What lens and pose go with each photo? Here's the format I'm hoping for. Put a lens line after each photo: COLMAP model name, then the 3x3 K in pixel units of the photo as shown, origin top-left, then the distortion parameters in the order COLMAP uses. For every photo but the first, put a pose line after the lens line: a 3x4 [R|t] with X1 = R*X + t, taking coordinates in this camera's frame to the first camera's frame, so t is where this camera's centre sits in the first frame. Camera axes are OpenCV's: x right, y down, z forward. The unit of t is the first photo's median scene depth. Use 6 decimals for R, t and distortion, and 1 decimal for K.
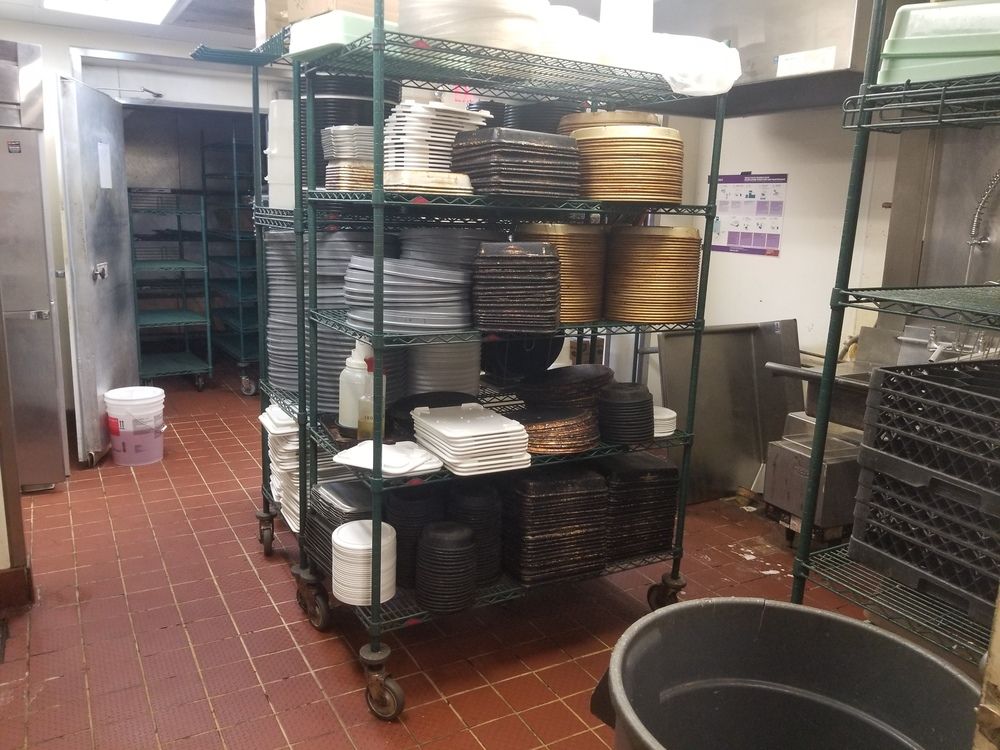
lens RADIAL K [[796.2, 0, 503.4], [0, 796.2, 369.9], [0, 0, 1]] dist [0.071028, -0.113828]
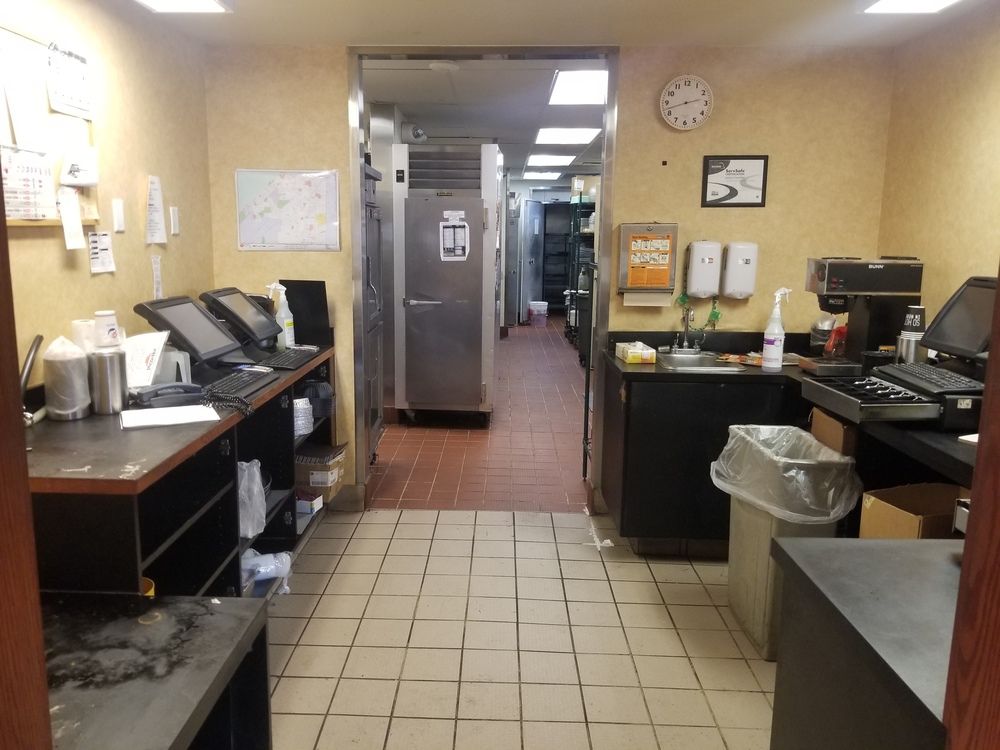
lens RADIAL K [[796.2, 0, 478.8], [0, 796.2, 395.2], [0, 0, 1]] dist [0.071028, -0.113828]
pose [[0.855225, 0.076363, -0.512600, 1.500354], [-0.085415, 0.996328, 0.005919, 0.625386], [0.511170, 0.038721, 0.858607, -2.751625]]
